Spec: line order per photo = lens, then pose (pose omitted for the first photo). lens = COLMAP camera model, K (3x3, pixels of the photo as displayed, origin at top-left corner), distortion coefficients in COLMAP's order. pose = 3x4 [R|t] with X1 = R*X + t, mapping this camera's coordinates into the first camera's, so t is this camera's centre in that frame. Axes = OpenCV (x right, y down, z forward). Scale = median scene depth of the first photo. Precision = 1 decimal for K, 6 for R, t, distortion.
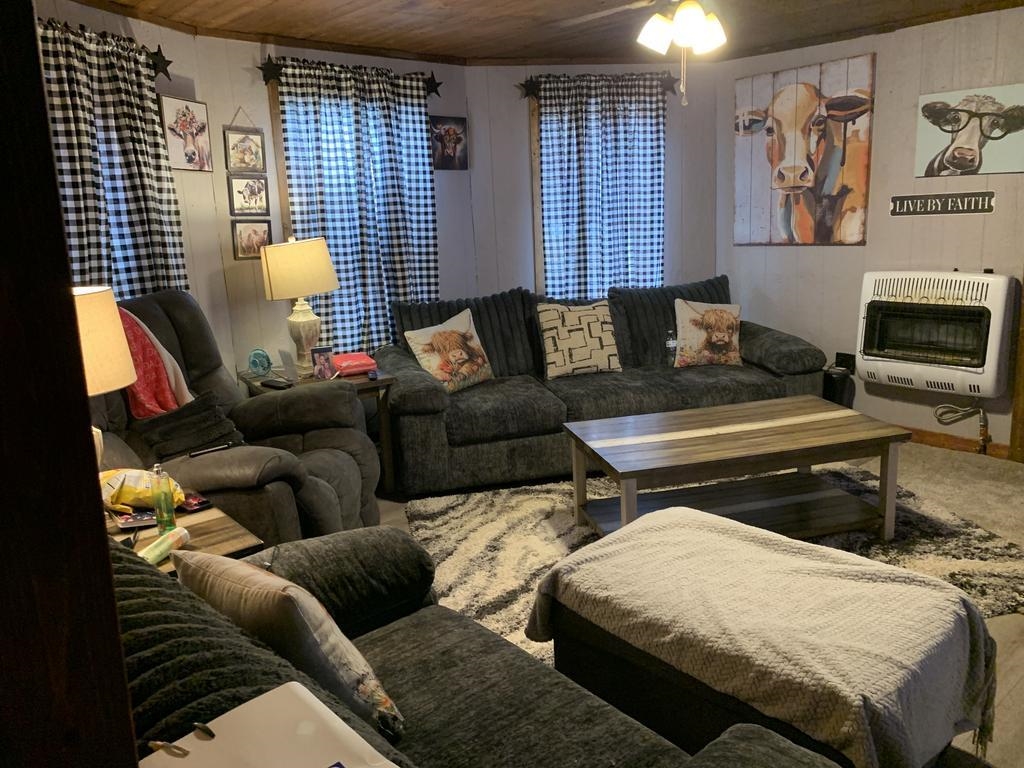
lens RADIAL K [[790.5, 0, 512.0], [0, 790.5, 385.6], [0, 0, 1]] dist [0.027325, -0.028628]
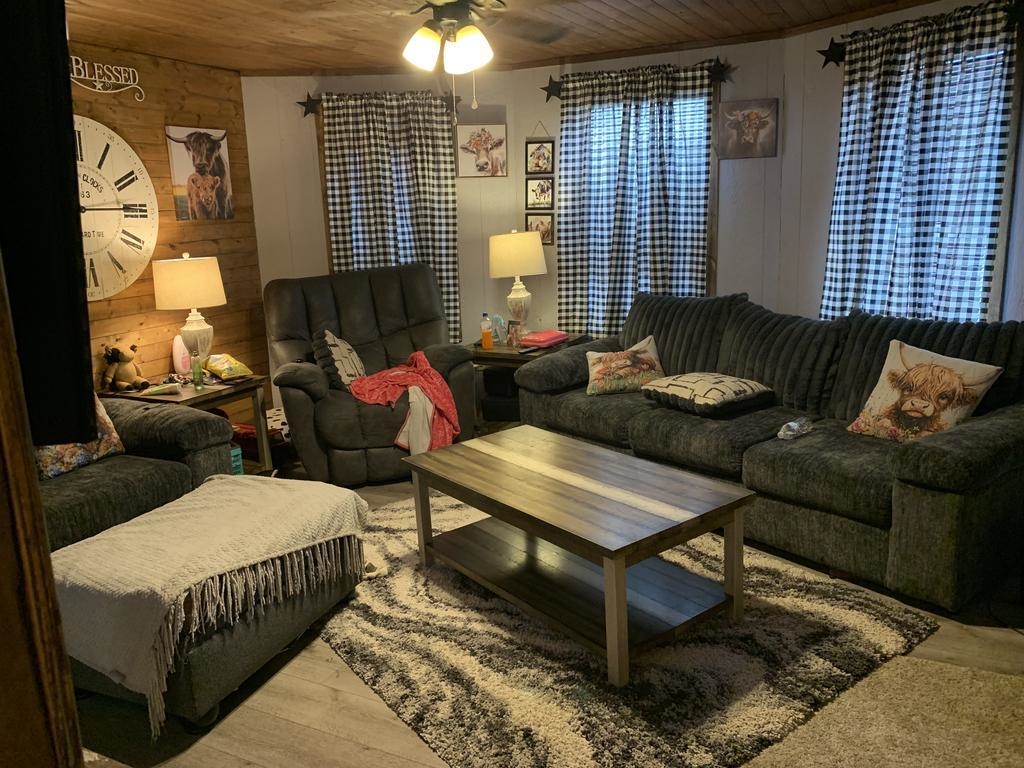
lens RADIAL K [[790.5, 0, 512.2], [0, 790.5, 381.5], [0, 0, 1]] dist [0.027325, -0.028628]
pose [[0.399908, 0.220747, -0.889575, 0.806564], [-0.176129, 0.970984, 0.161769, -0.145798], [0.899473, 0.091987, 0.427184, 0.459444]]
